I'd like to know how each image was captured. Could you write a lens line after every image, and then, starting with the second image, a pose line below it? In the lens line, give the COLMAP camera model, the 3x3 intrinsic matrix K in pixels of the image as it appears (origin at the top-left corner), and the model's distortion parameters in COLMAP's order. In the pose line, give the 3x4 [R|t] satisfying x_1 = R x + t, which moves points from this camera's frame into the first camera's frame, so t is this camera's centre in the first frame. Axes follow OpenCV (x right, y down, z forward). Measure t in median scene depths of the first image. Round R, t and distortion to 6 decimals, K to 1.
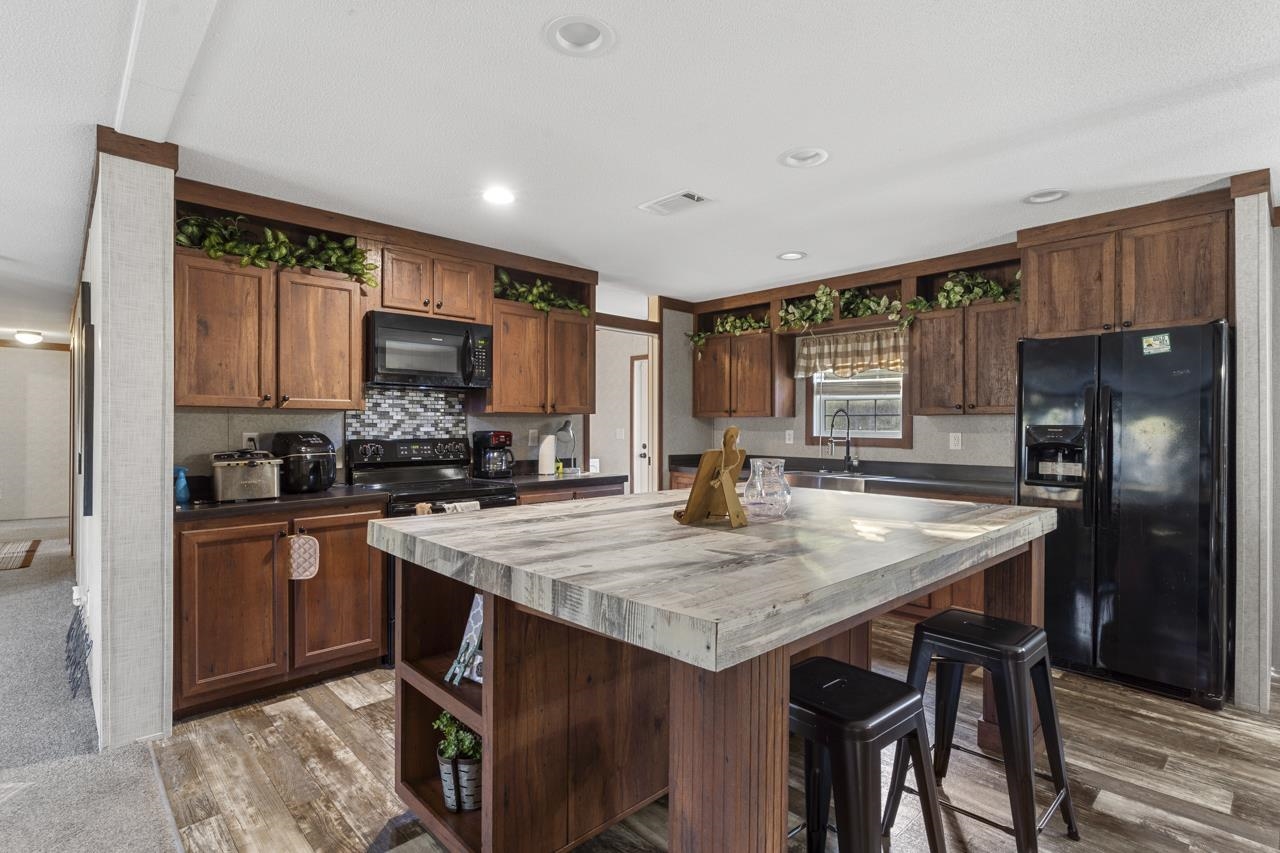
lens RADIAL K [[625.6, 0, 639.1], [0, 625.6, 427.8], [0, 0, 1]] dist [-0.000328, -0.000002]
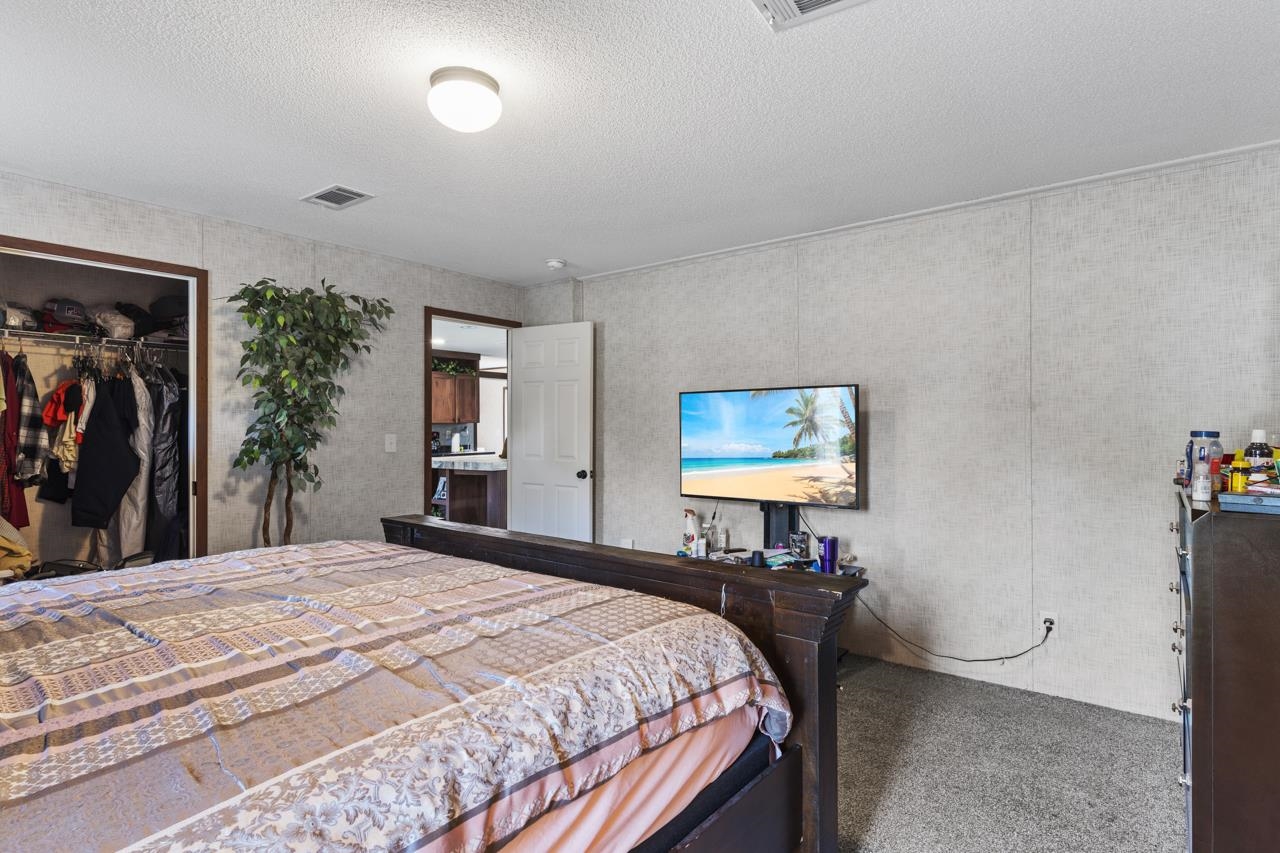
lens RADIAL K [[675.3, 0, 640.8], [0, 675.3, 427.2], [0, 0, 1]] dist [0.001004, 0.000019]
pose [[0.989632, -0.004547, 0.143554, 0.138530], [0.004544, 0.999990, 0.000350, -0.007036], [-0.143555, 0.000306, 0.989642, -1.295751]]
